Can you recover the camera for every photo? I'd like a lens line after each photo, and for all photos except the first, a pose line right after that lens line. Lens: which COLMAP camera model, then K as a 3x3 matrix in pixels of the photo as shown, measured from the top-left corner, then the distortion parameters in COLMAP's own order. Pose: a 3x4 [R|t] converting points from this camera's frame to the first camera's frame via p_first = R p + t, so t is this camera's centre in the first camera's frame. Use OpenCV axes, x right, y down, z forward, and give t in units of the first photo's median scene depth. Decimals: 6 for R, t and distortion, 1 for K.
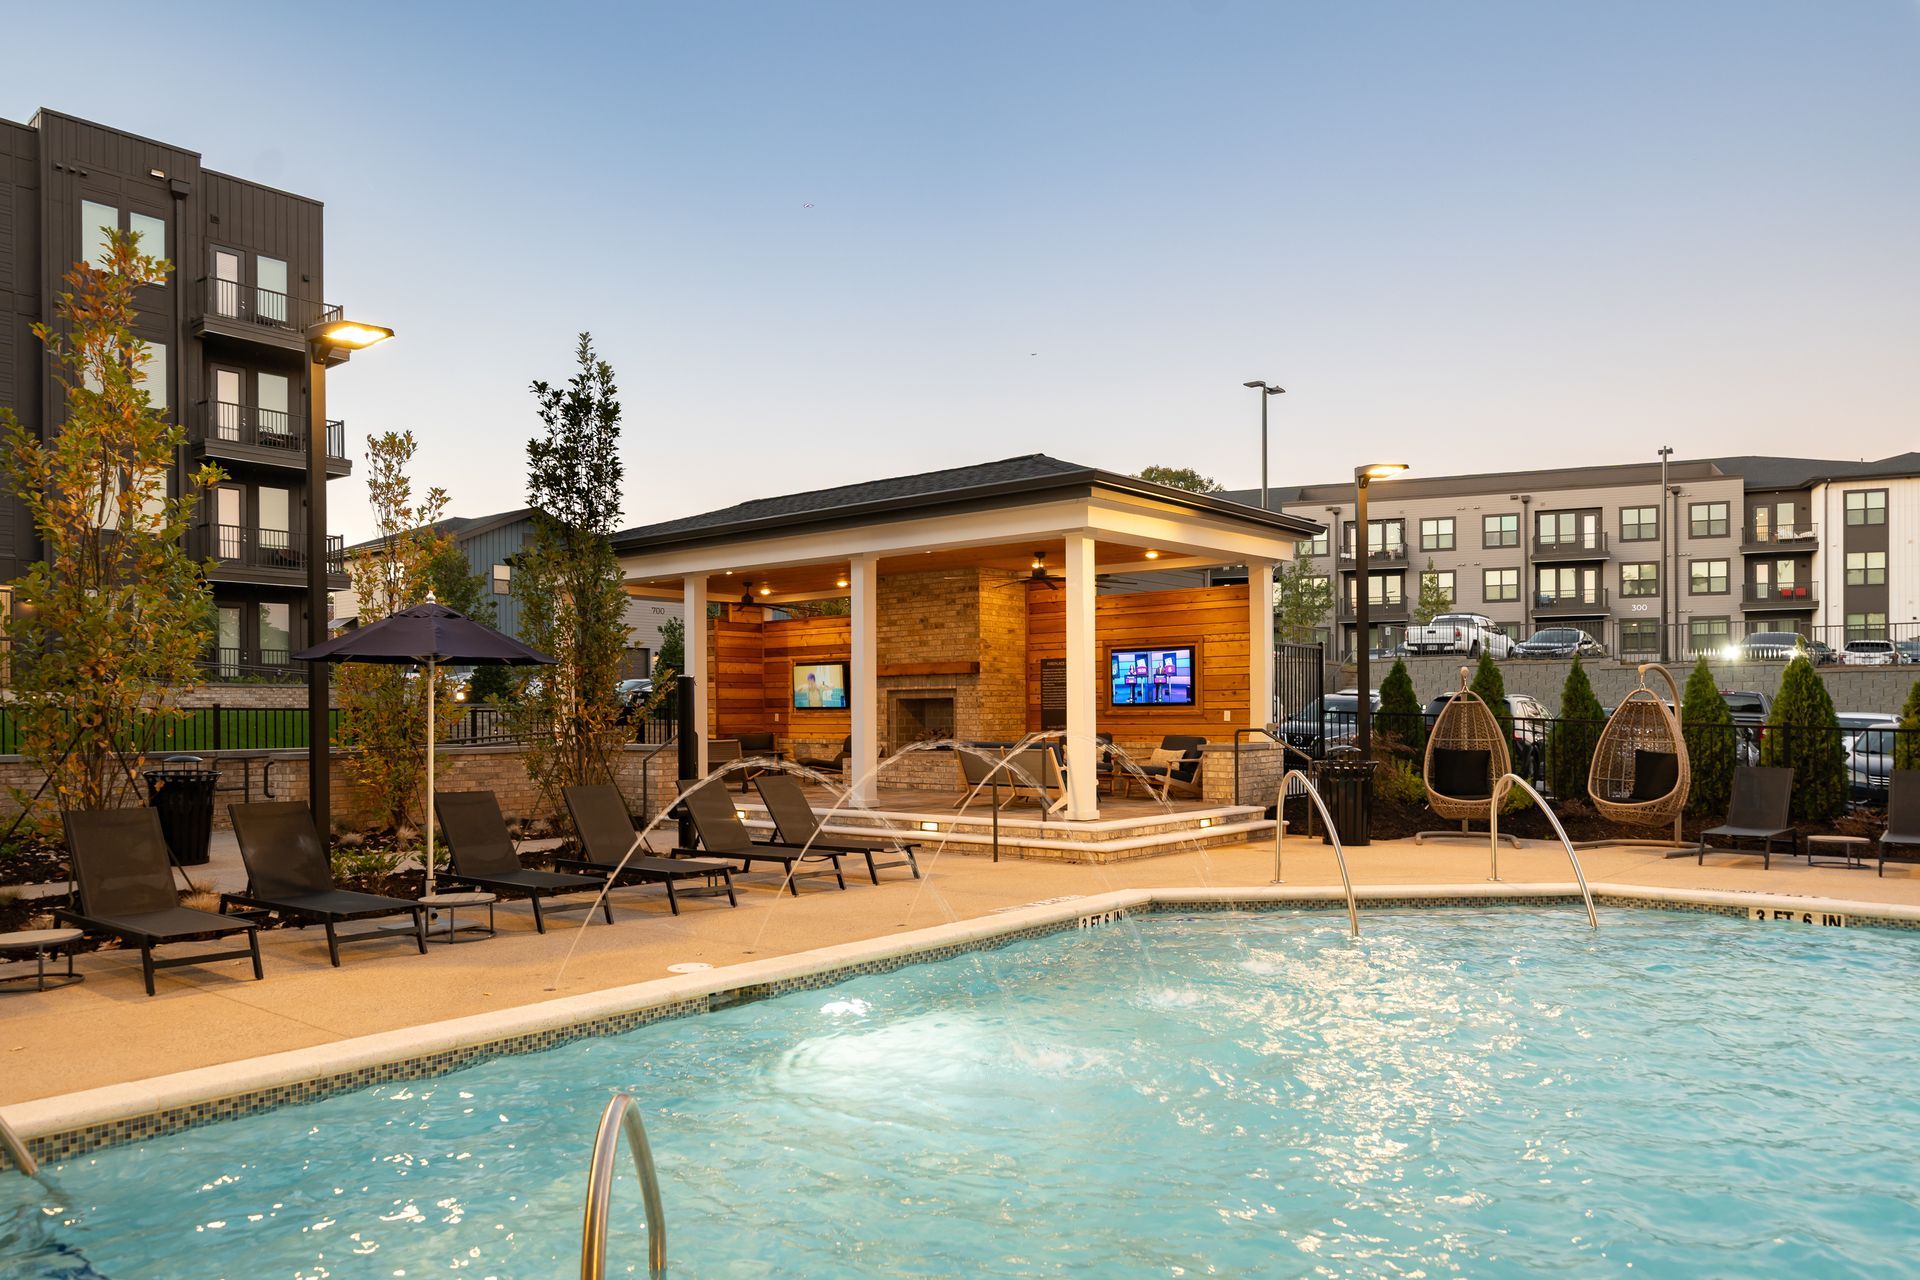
lens RADIAL K [[1344.4, 0, 961.4], [0, 1344.4, 721.0], [0, 0, 1]] dist [0.002826, -0.000488]
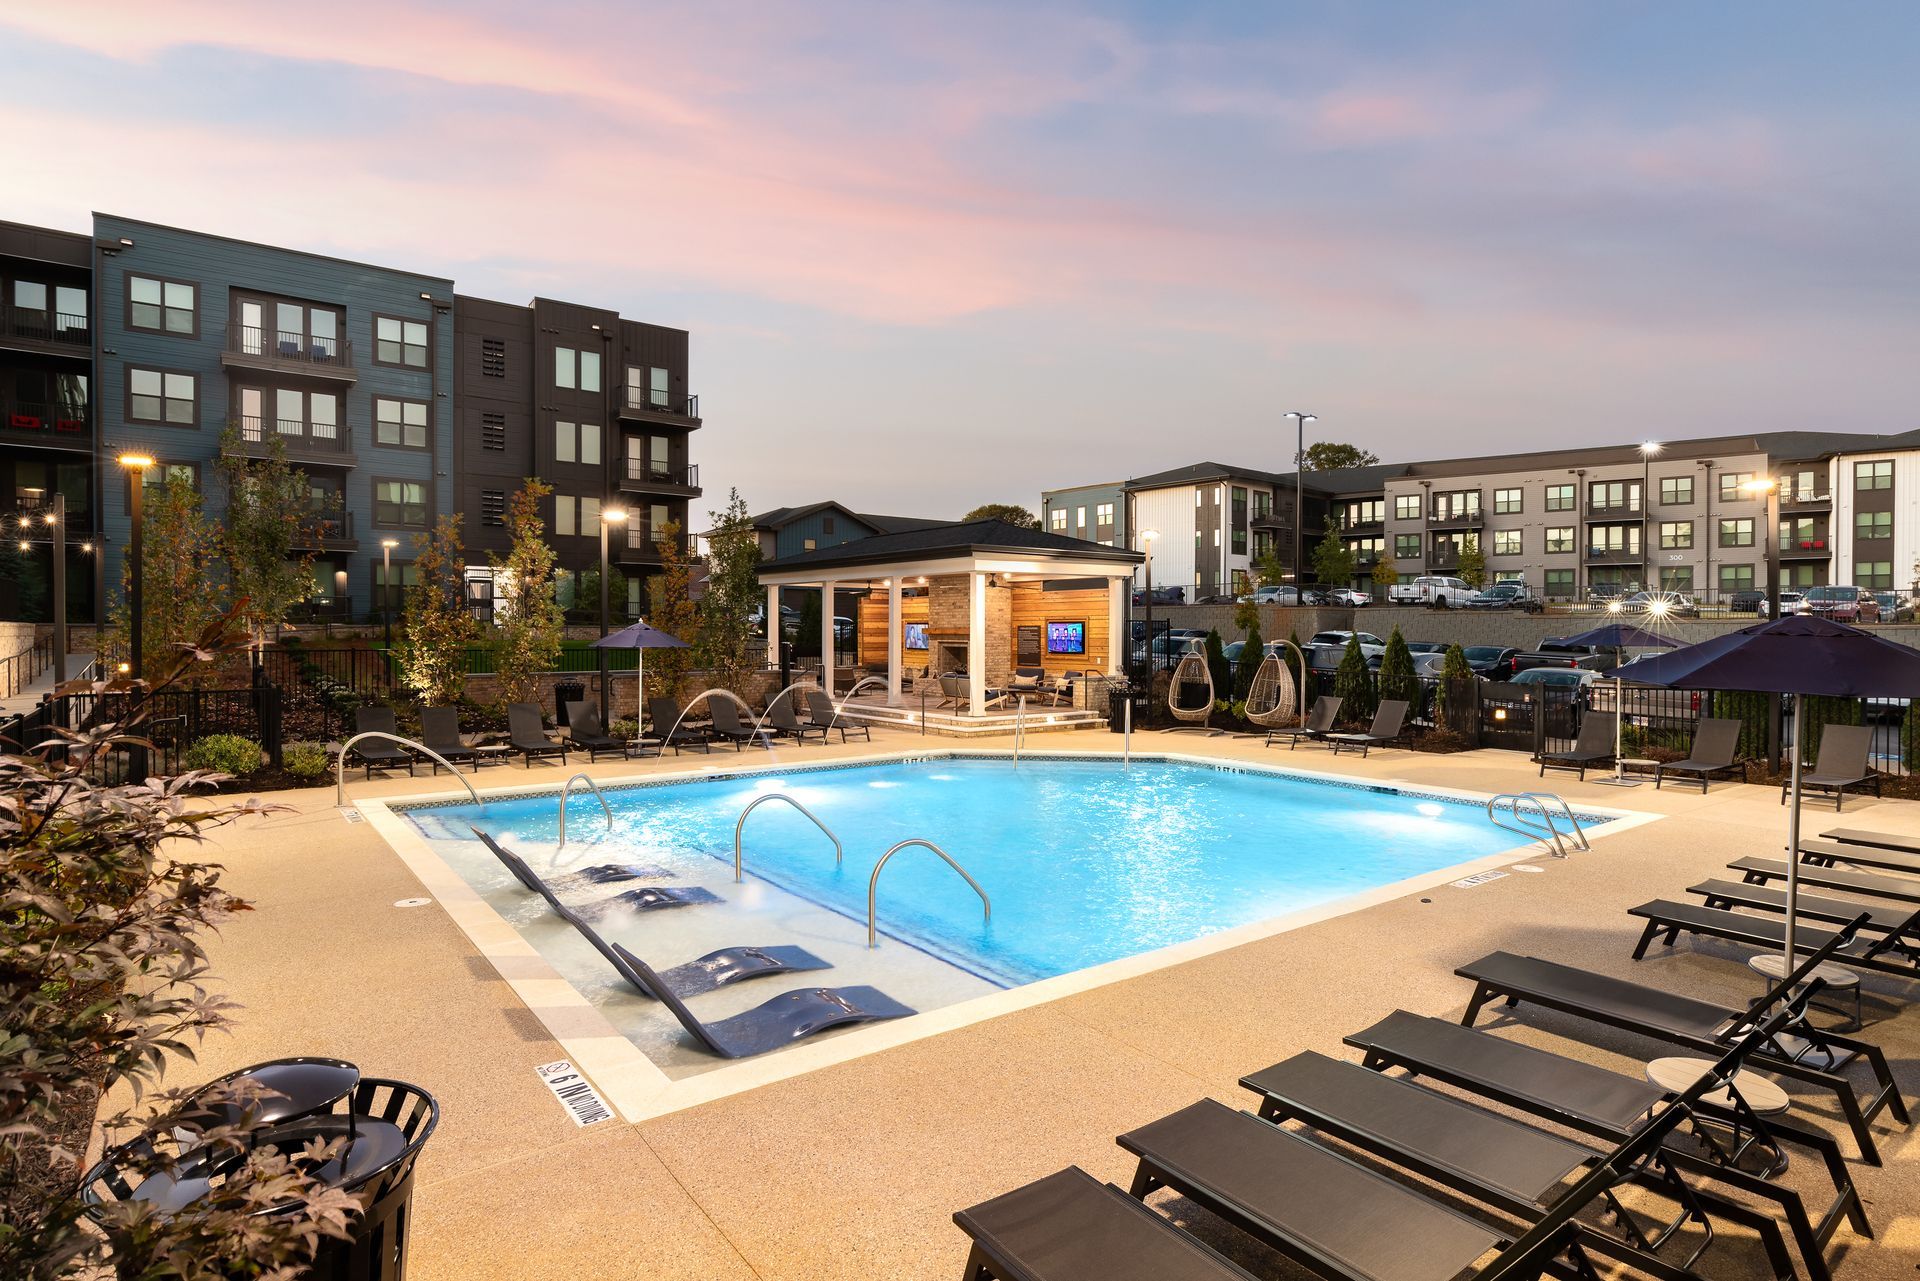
lens RADIAL K [[1003.6, 0, 959.7], [0, 1003.6, 638.5], [0, 0, 1]] dist [0.003351, 0.000366]
pose [[0.977695, 0.007456, -0.209900, 0.115142], [-0.007241, 0.999972, 0.001792, -0.013261], [0.209907, -0.000232, 0.977721, -0.139829]]
